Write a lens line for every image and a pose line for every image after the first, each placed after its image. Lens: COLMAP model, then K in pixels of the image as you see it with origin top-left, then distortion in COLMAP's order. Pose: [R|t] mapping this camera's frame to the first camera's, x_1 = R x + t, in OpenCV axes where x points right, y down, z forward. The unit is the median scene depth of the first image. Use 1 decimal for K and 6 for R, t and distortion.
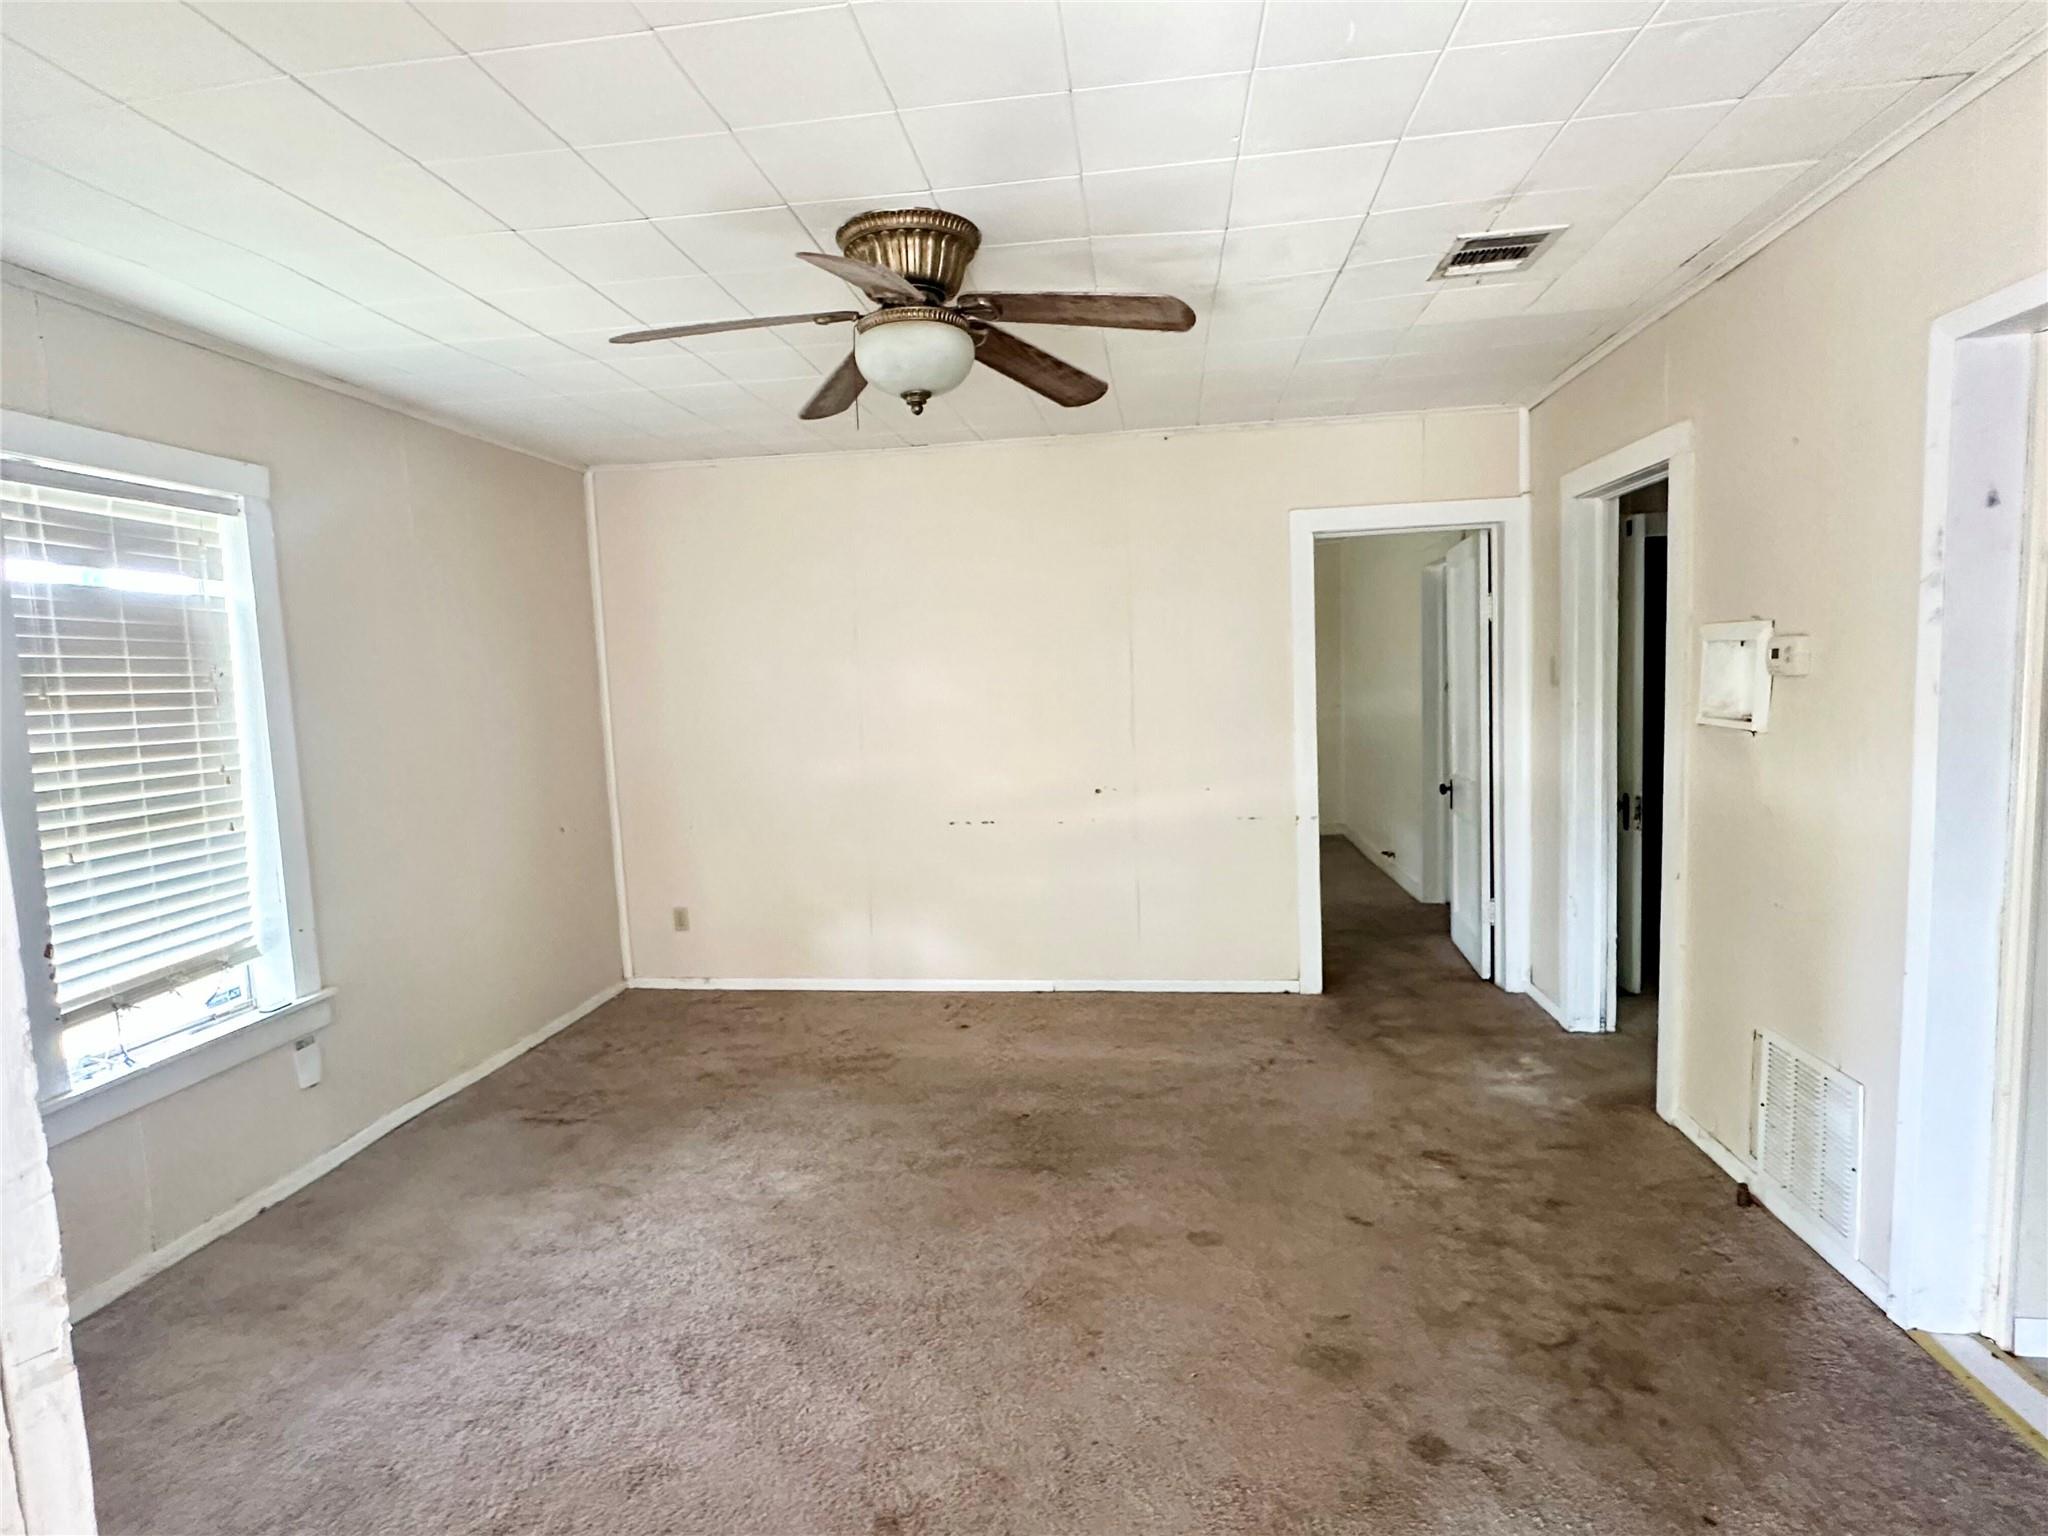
lens RADIAL K [[1072.3, 0, 1020.0], [0, 1072.3, 771.5], [0, 0, 1]] dist [-0.005723, -0.000600]
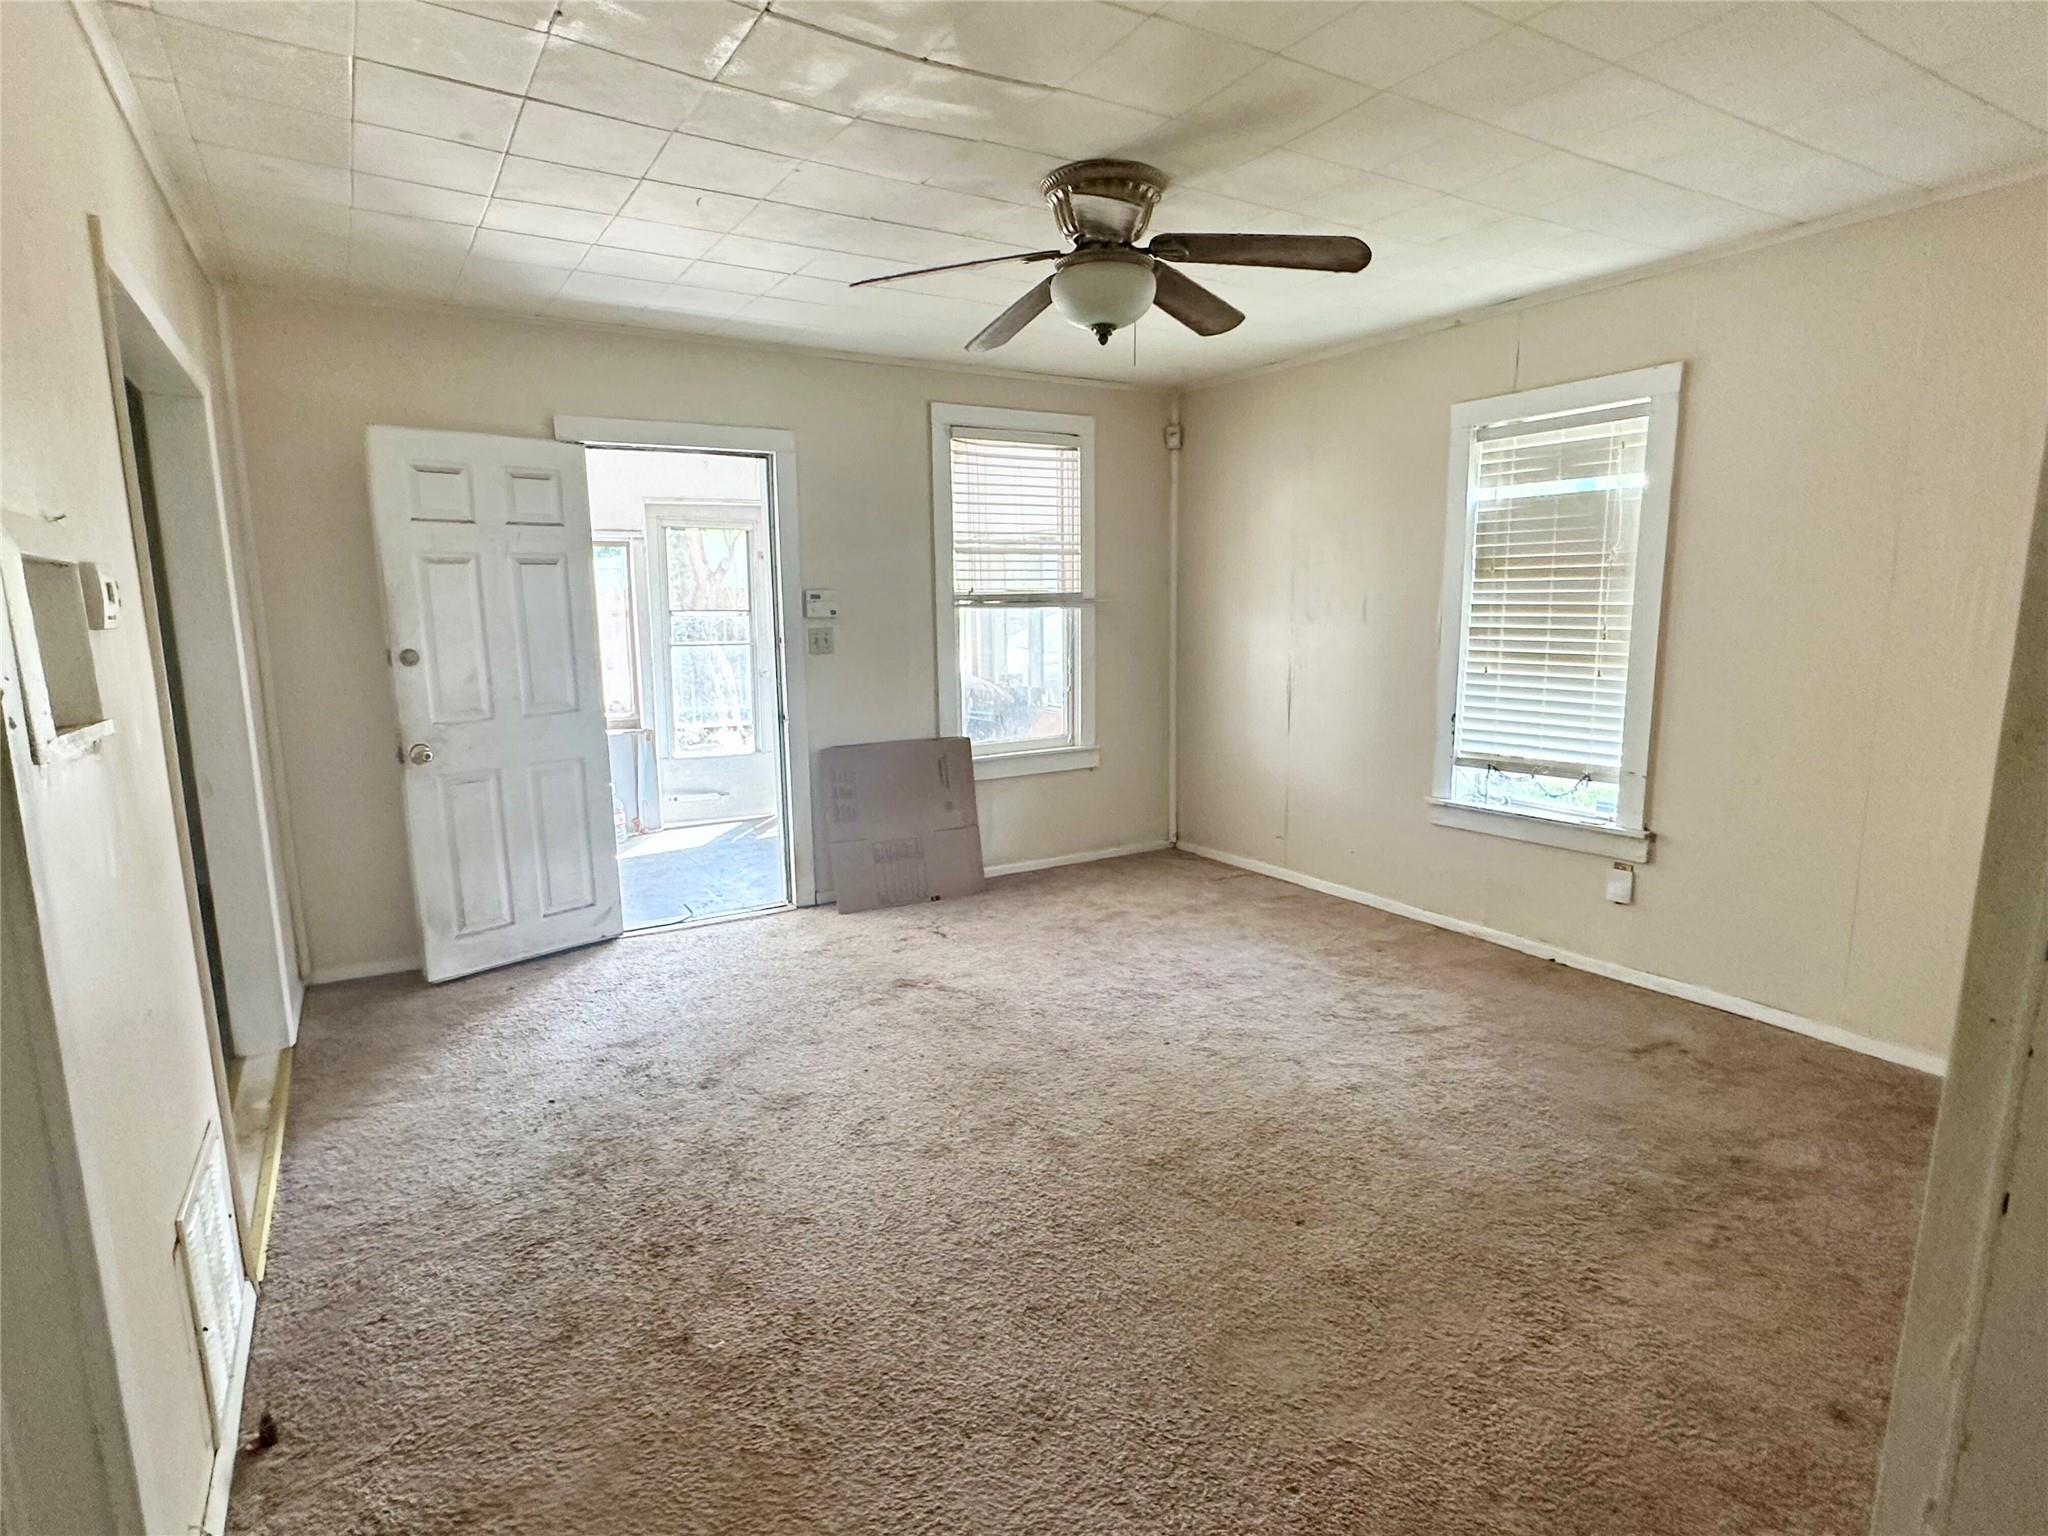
lens RADIAL K [[1072.3, 0, 1011.3], [0, 1072.3, 773.8], [0, 0, 1]] dist [-0.005723, -0.000600]
pose [[-0.782290, 0.145531, -0.605675, 0.653768], [-0.016400, 0.967177, 0.253575, -0.157118], [0.622698, 0.208302, -0.754226, 1.678061]]
